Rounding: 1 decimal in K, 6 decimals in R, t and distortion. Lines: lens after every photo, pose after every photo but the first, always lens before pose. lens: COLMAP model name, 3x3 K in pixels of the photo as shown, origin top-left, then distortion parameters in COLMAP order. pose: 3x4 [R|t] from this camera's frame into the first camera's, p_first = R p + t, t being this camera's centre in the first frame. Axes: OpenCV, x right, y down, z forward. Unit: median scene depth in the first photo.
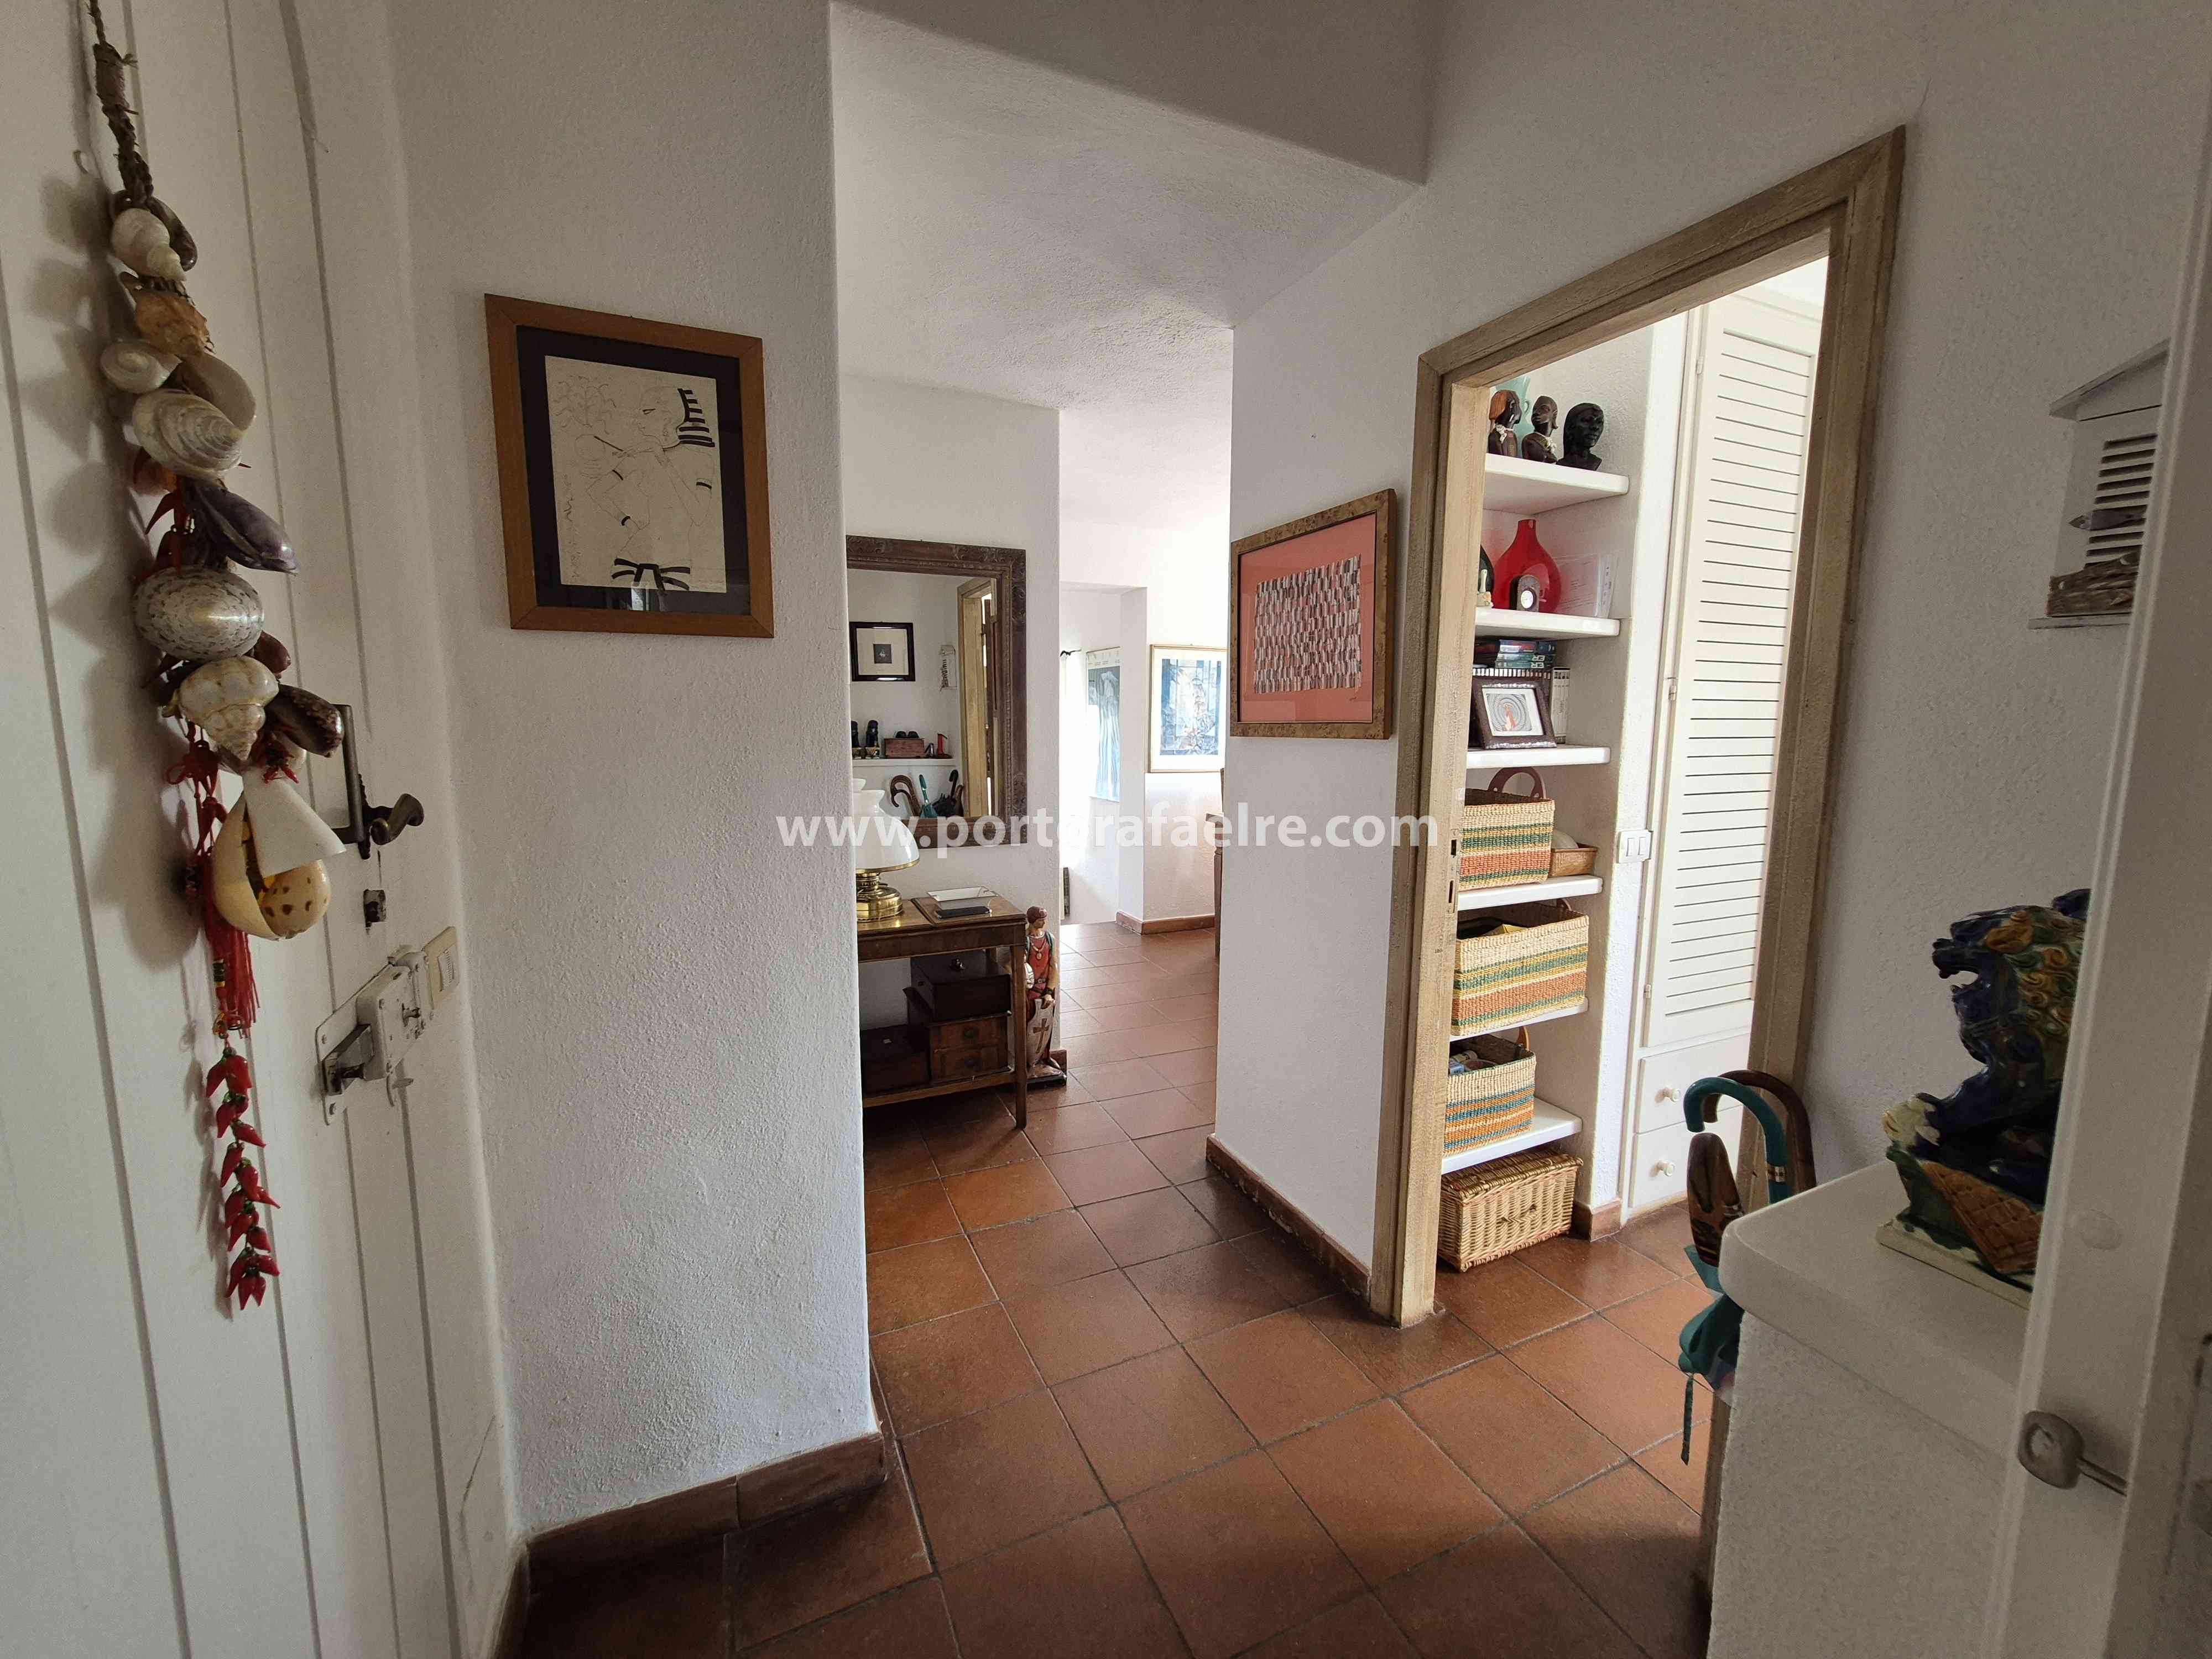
lens RADIAL K [[904.7, 0, 1114.8], [0, 904.7, 828.7], [0, 0, 1]] dist [0.001097, 0.000284]
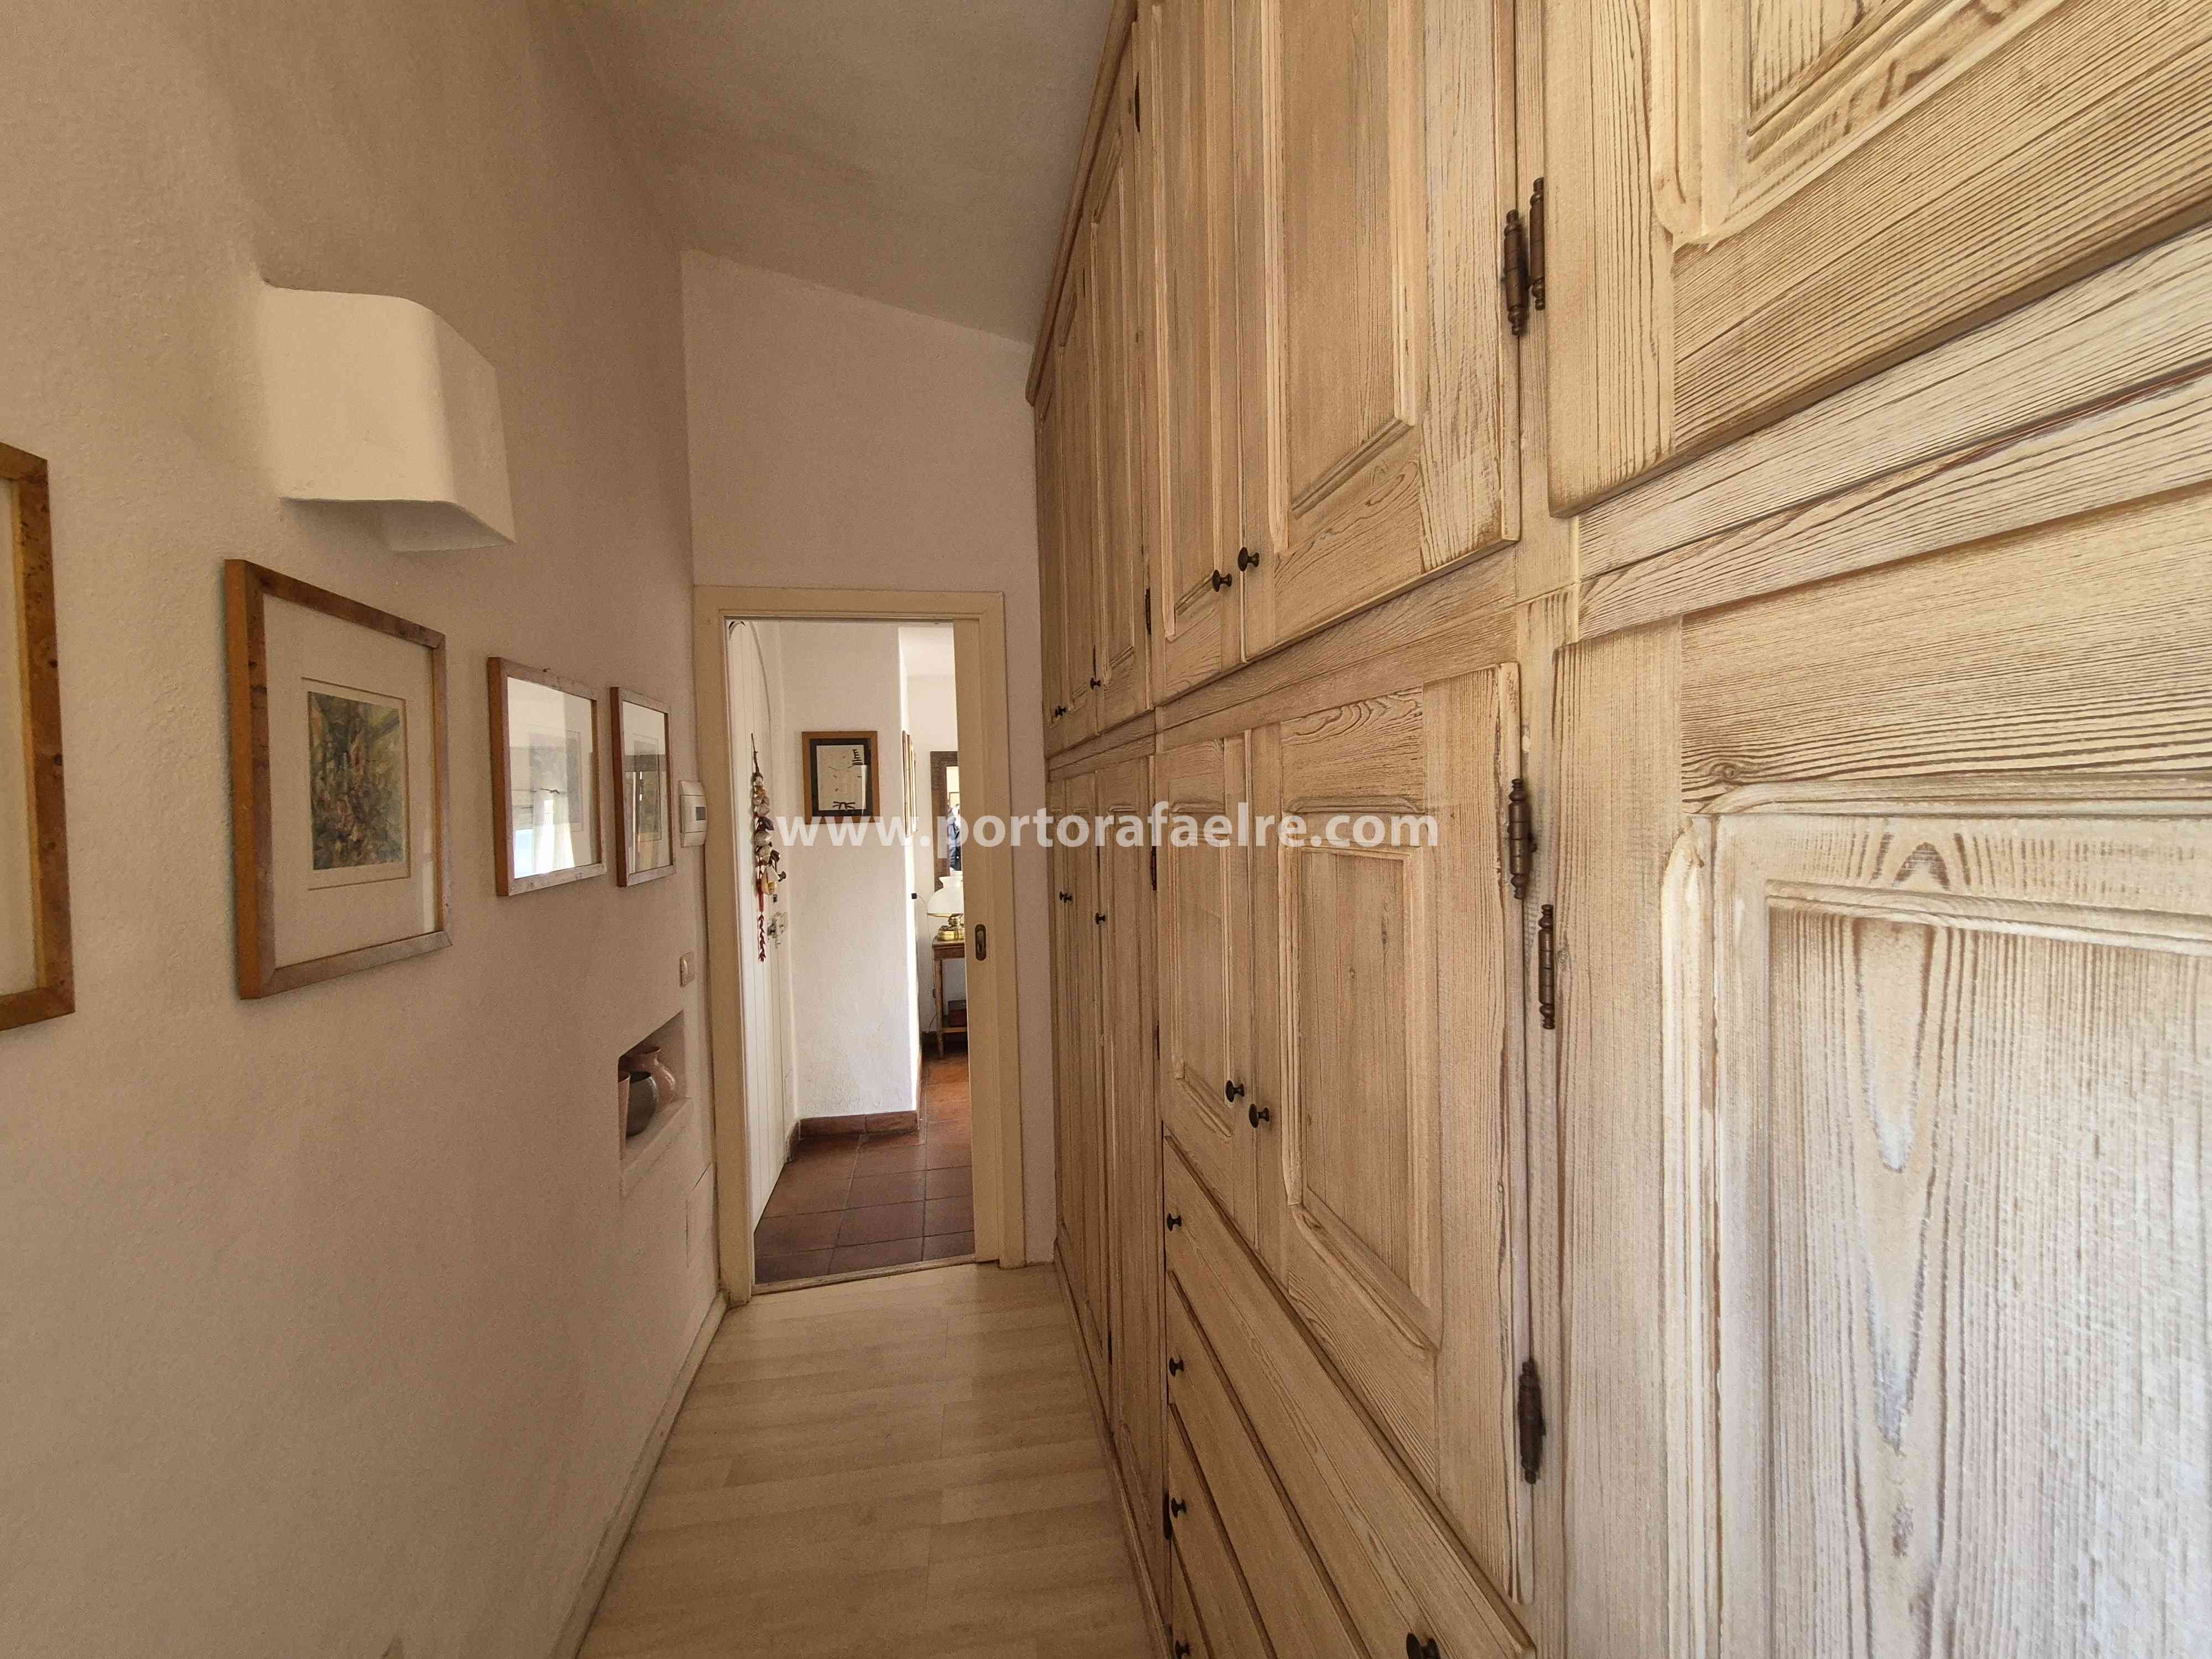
lens RADIAL K [[904.7, 0, 1102.0], [0, 904.7, 828.4], [0, 0, 1]] dist [0.001097, 0.000284]
pose [[0.969012, -0.025438, -0.245700, 1.281839], [0.000965, 0.995065, -0.099216, 0.140230], [0.247012, 0.095904, 0.964255, -2.055905]]
